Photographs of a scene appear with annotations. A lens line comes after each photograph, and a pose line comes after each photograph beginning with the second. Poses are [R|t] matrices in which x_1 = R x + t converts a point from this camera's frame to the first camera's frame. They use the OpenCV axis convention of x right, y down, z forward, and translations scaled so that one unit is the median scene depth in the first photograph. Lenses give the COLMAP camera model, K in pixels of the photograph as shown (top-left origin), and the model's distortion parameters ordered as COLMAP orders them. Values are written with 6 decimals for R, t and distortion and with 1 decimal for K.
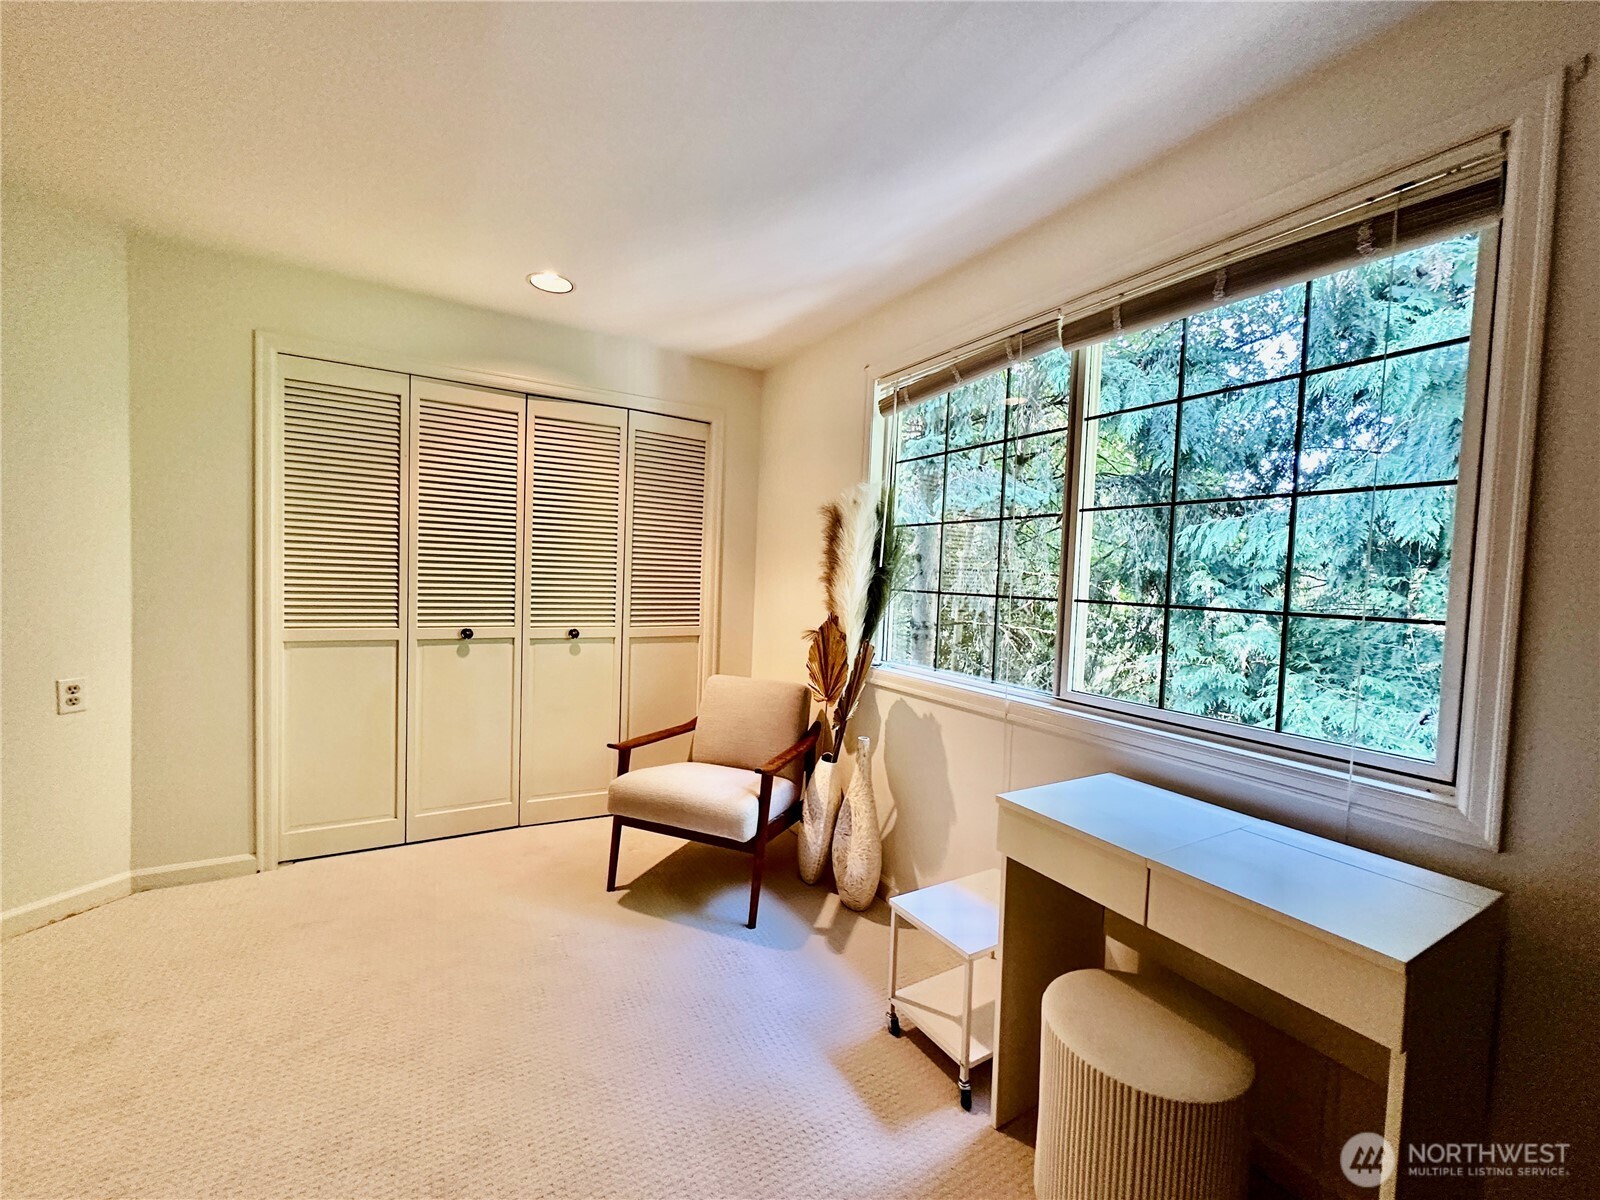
lens RADIAL K [[646.2, 0, 798.0], [0, 646.2, 601.1], [0, 0, 1]] dist [0.001160, 0.000843]
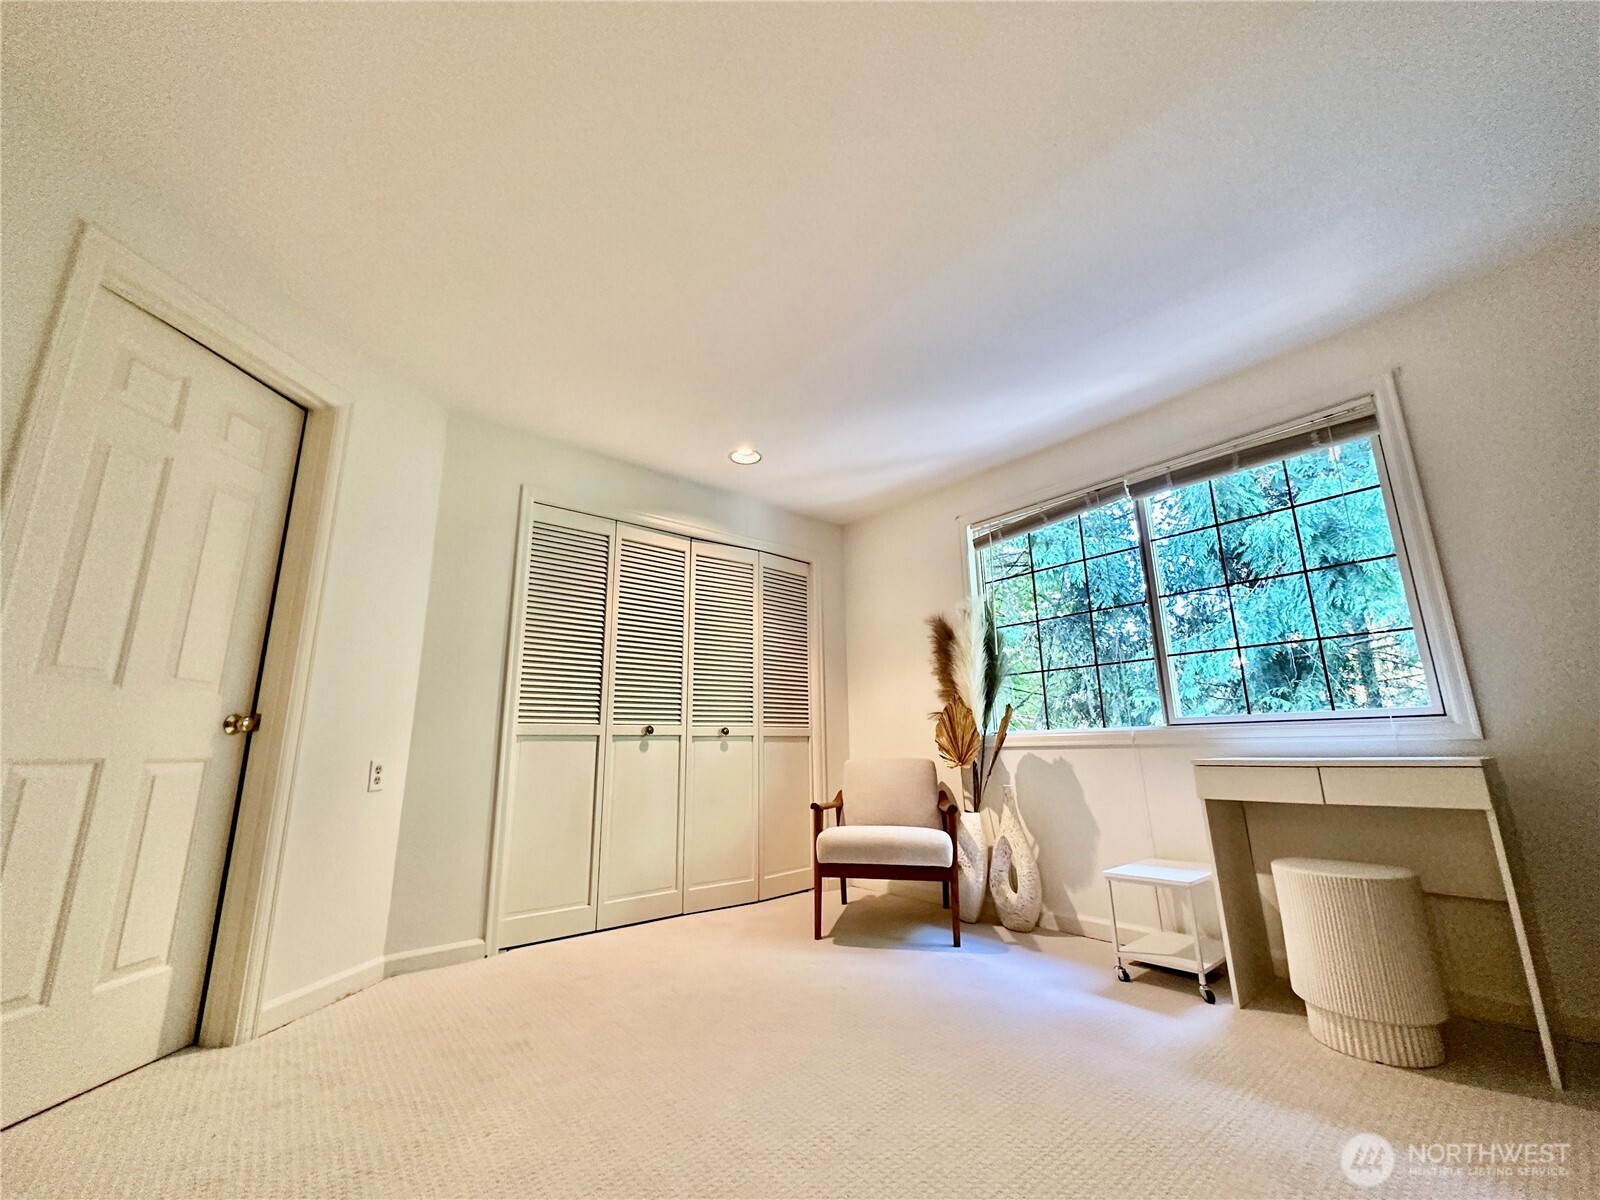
lens RADIAL K [[646.2, 0, 800.3], [0, 646.2, 598.1], [0, 0, 1]] dist [0.001160, 0.000843]
pose [[0.985167, -0.014061, 0.171021, -0.477233], [0.059394, 0.962976, -0.262963, 0.155332], [-0.160992, 0.269220, 0.949527, -0.227507]]
